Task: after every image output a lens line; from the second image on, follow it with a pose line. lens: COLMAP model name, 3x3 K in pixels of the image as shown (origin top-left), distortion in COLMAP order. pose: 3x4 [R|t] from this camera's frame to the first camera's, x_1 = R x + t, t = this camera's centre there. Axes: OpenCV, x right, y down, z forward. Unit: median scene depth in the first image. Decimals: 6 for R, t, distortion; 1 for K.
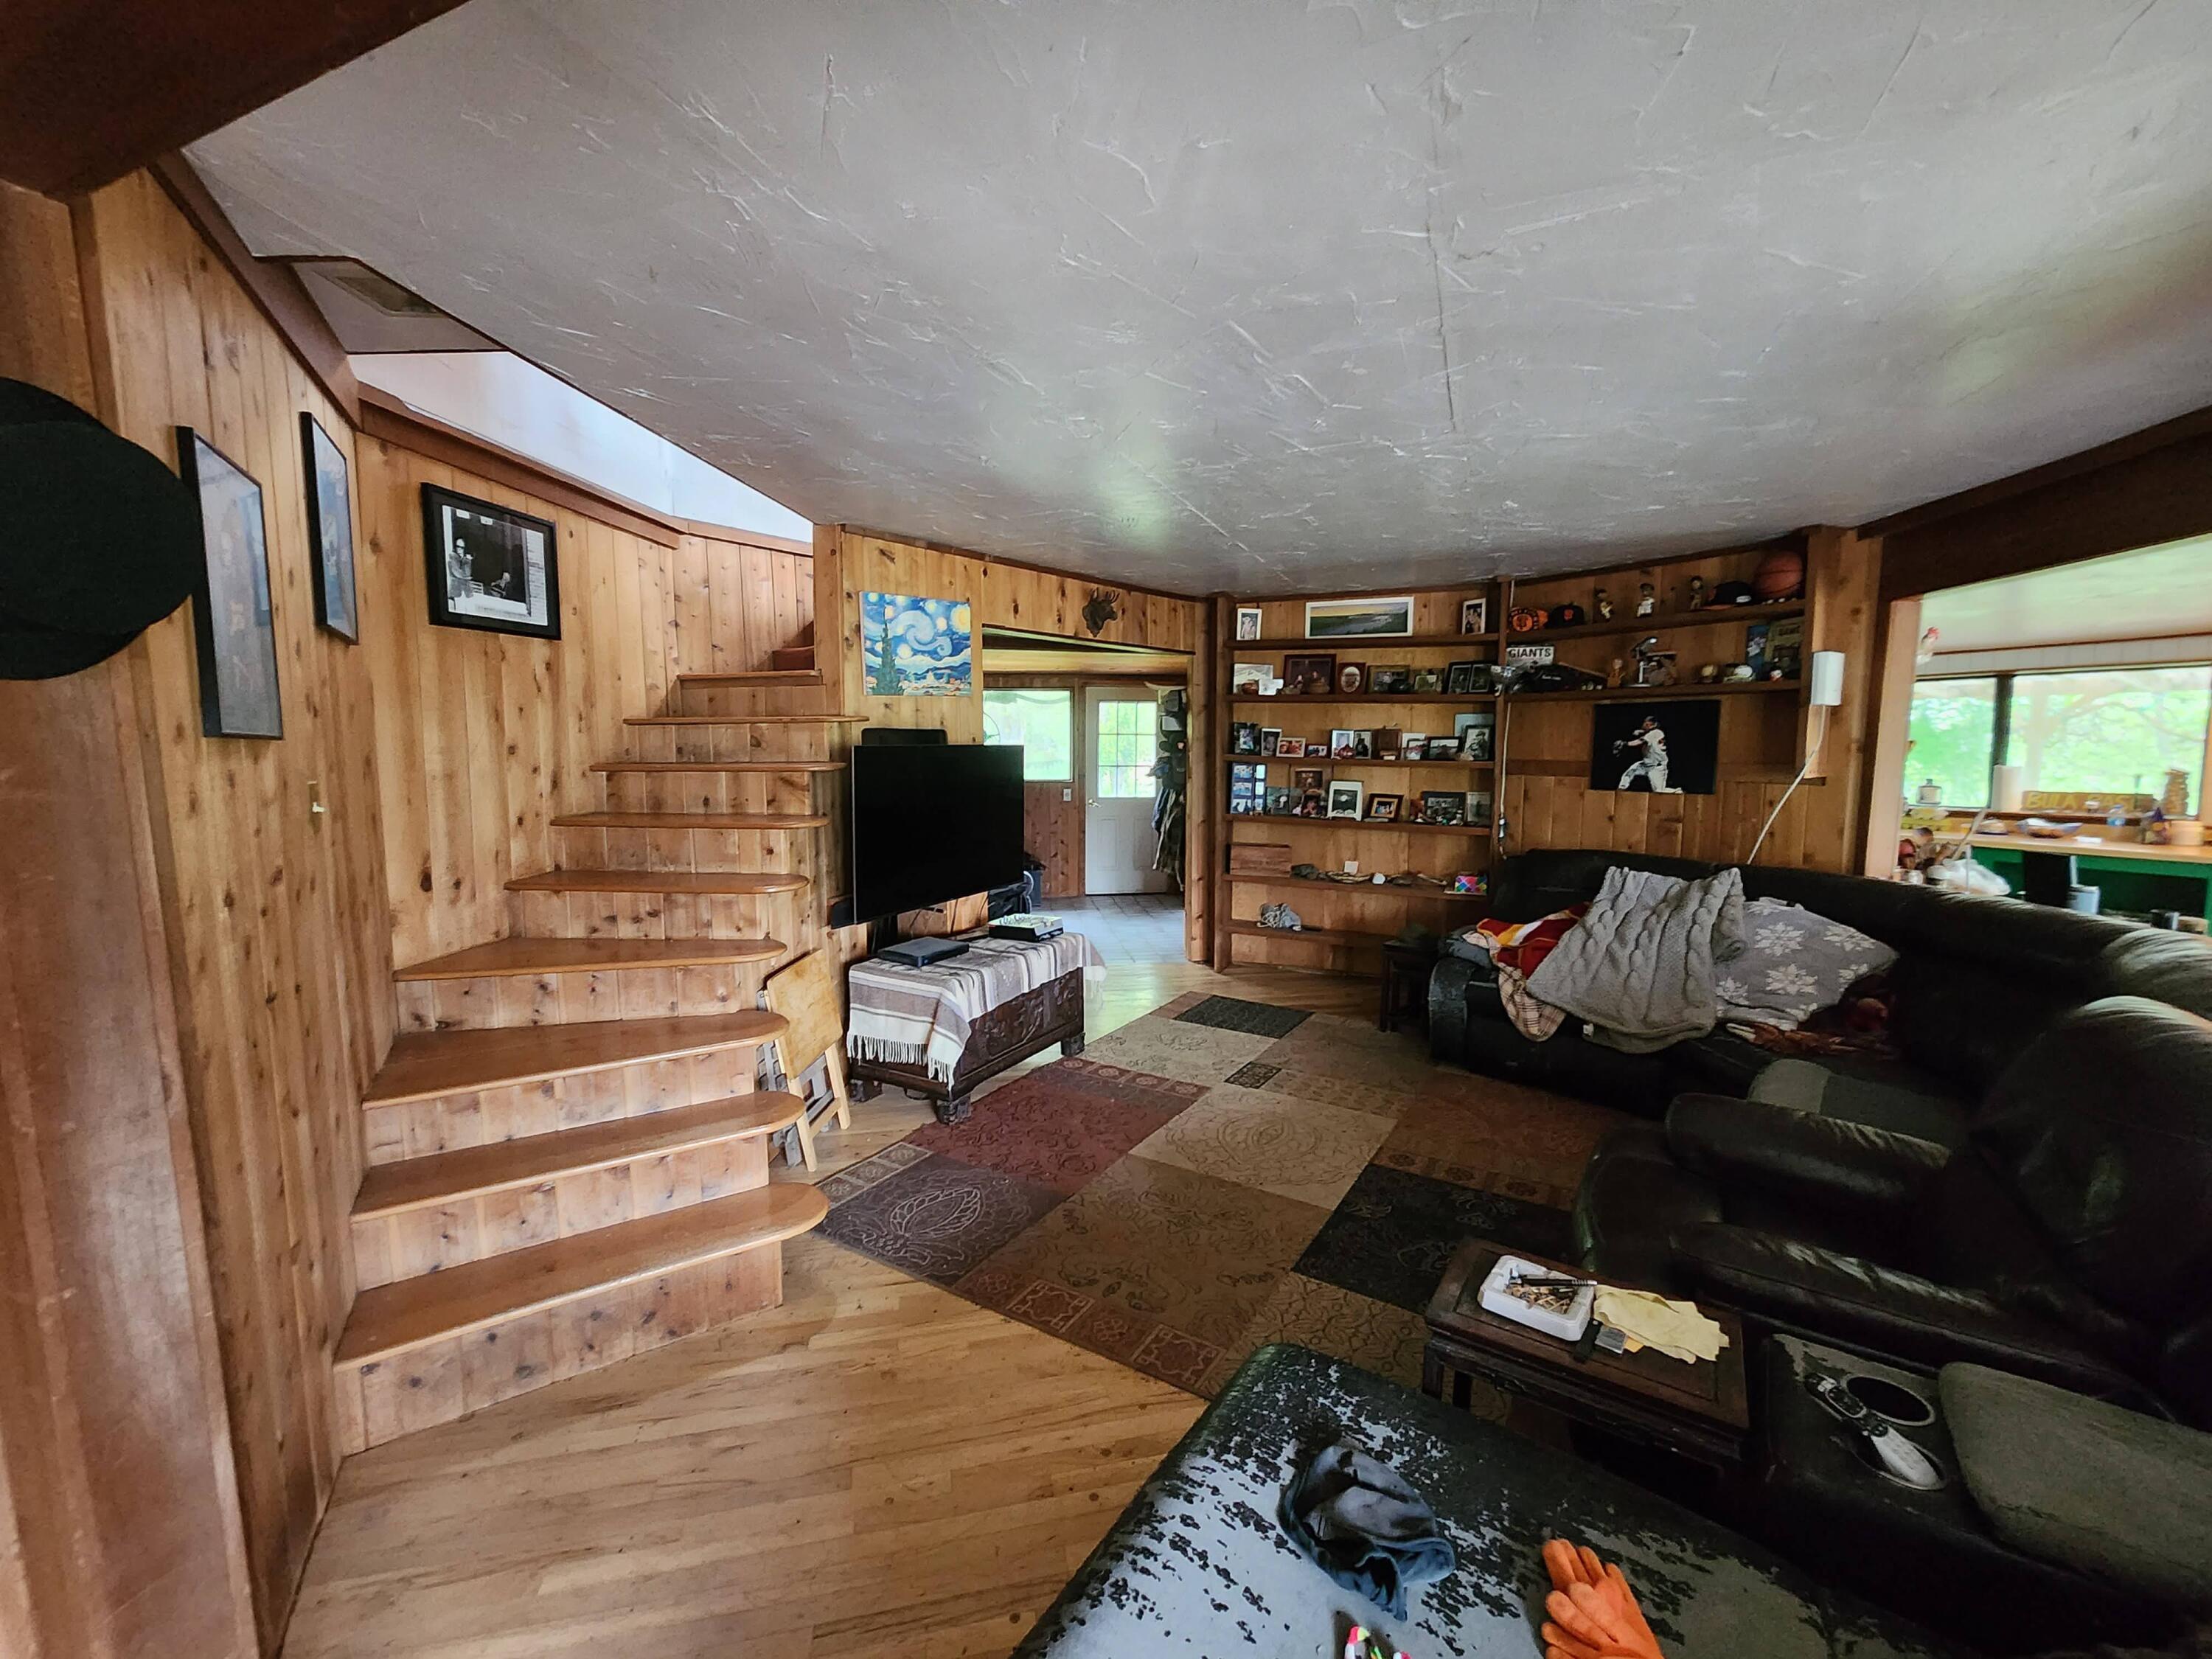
lens RADIAL K [[904.3, 0, 1100.8], [0, 904.3, 823.9], [0, 0, 1]] dist [-0.000133, 0.000308]
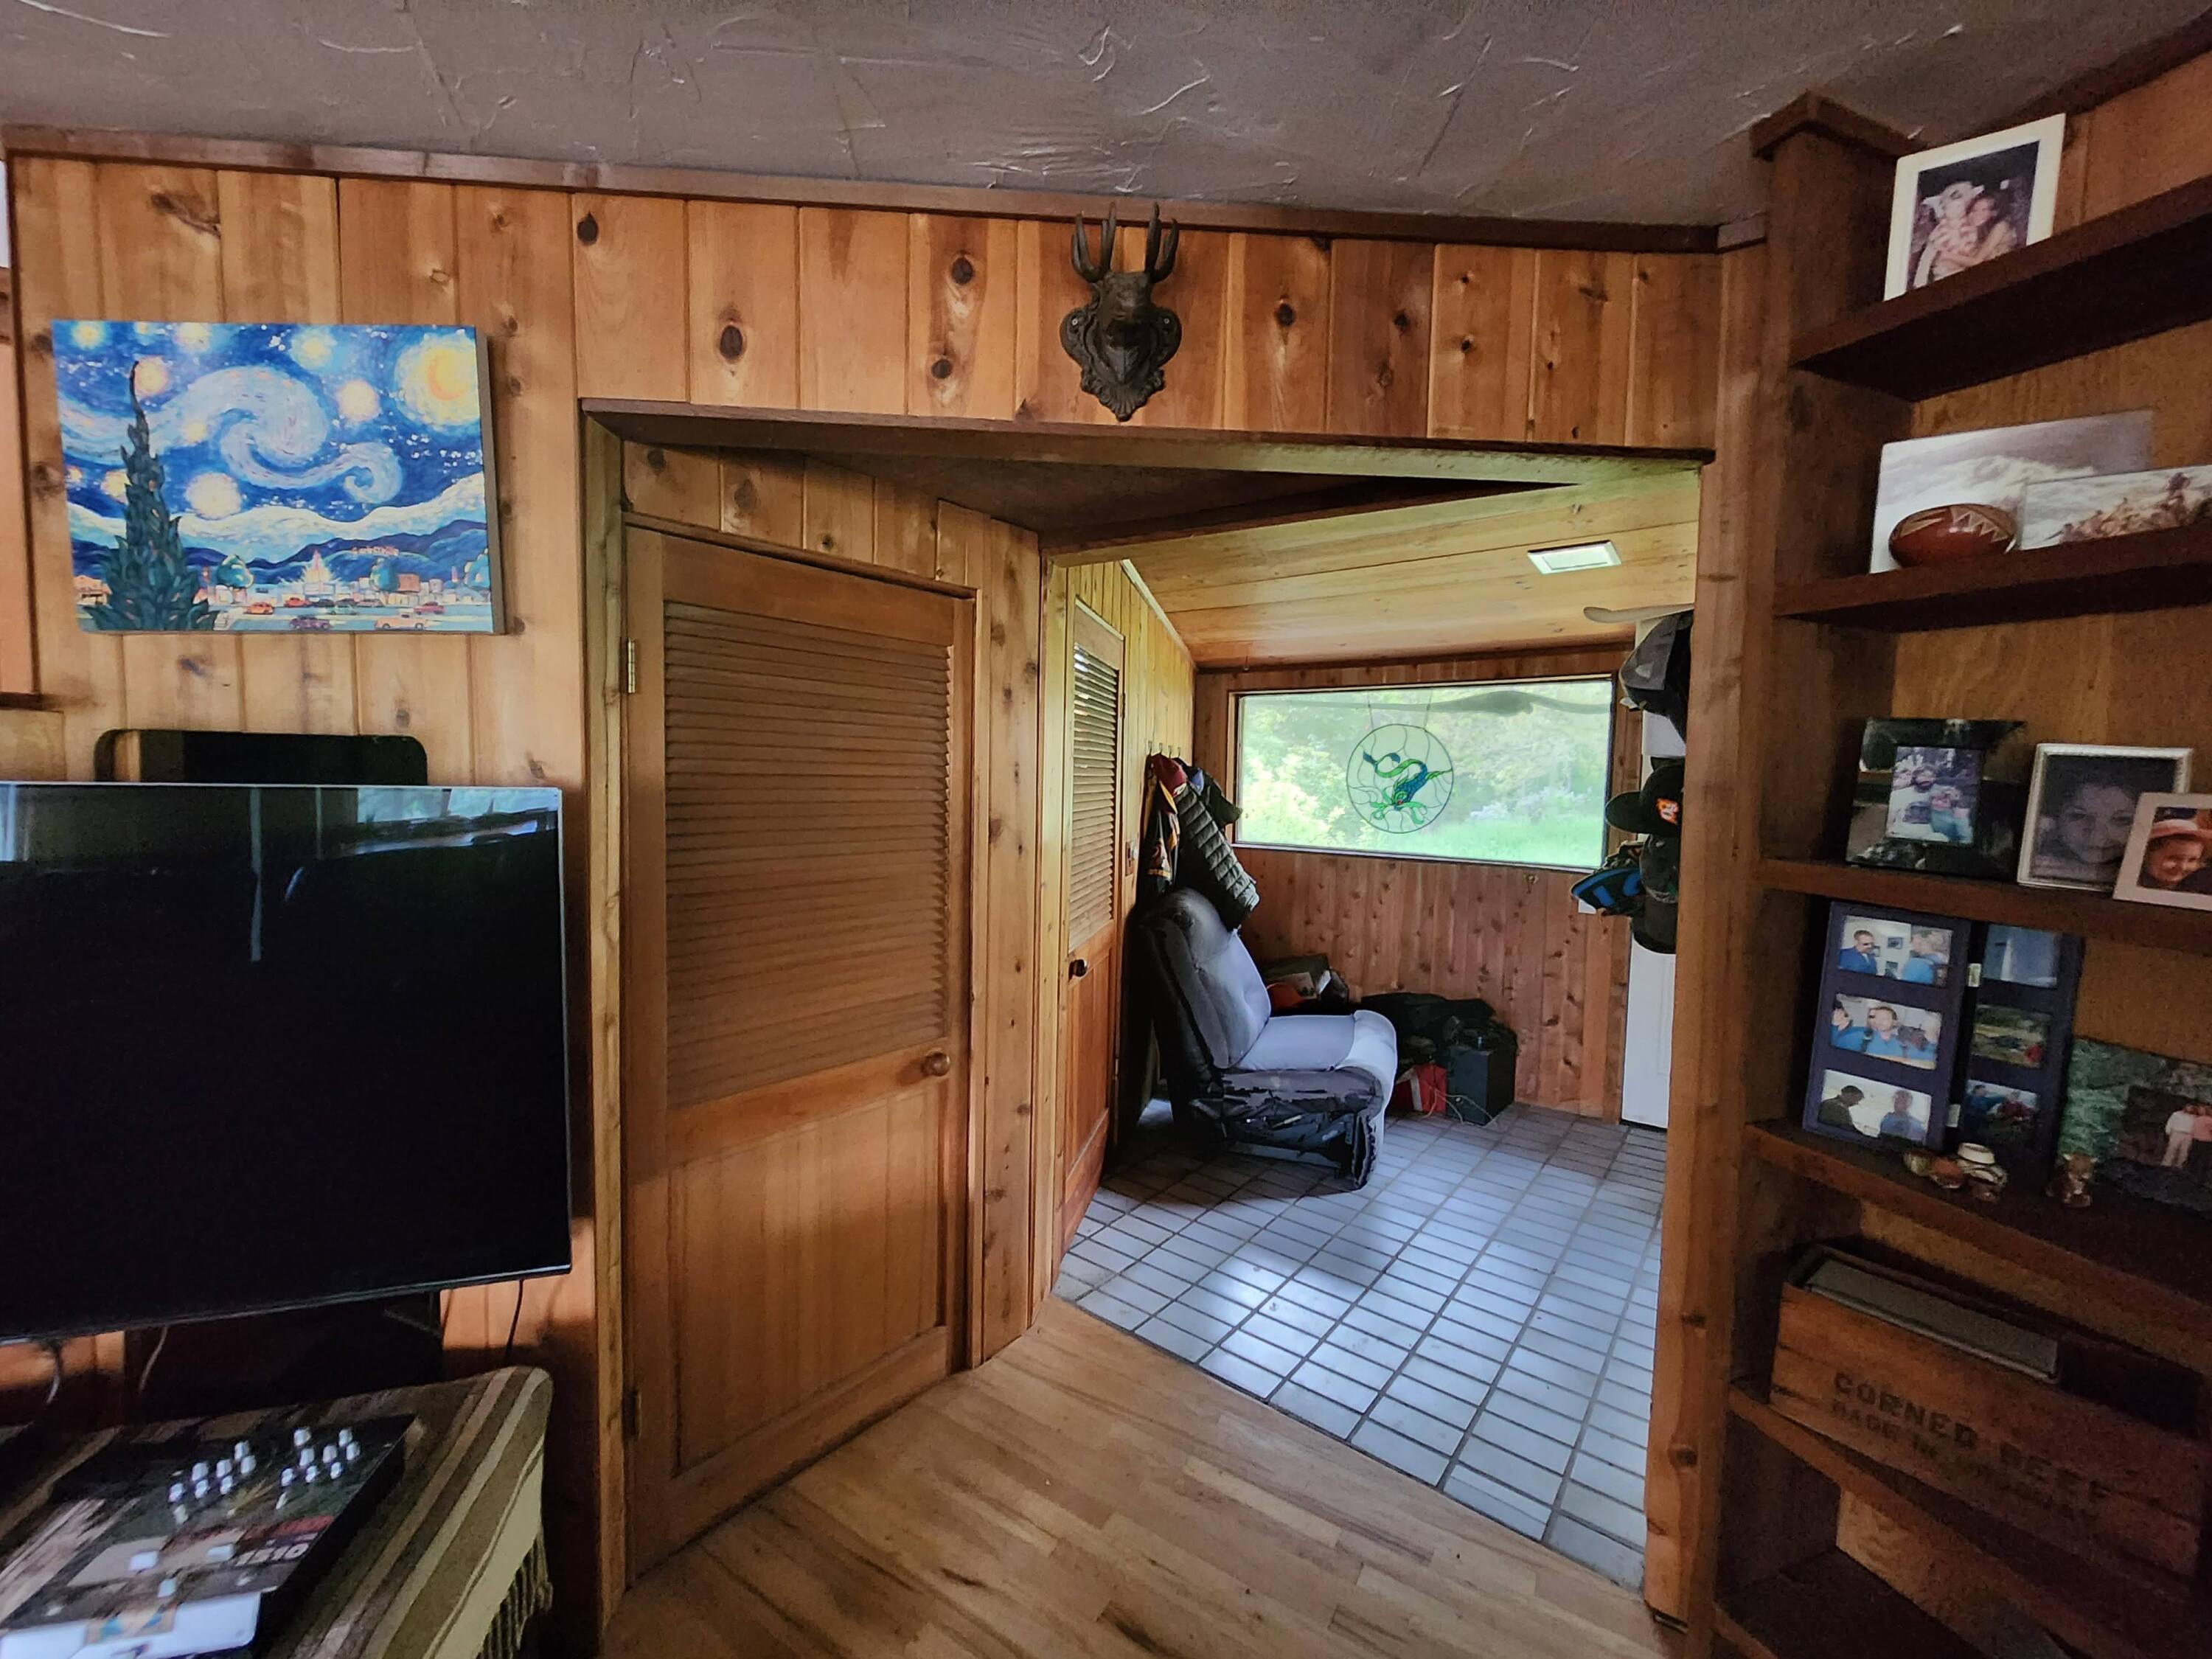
lens RADIAL K [[904.3, 0, 1100.8], [0, 904.3, 823.9], [0, 0, 1]] dist [-0.000133, 0.000308]
pose [[0.700327, 0.054911, -0.711707, 0.240200], [-0.084401, 0.996413, -0.006175, -0.095295], [0.708814, 0.064394, 0.702450, 0.982566]]
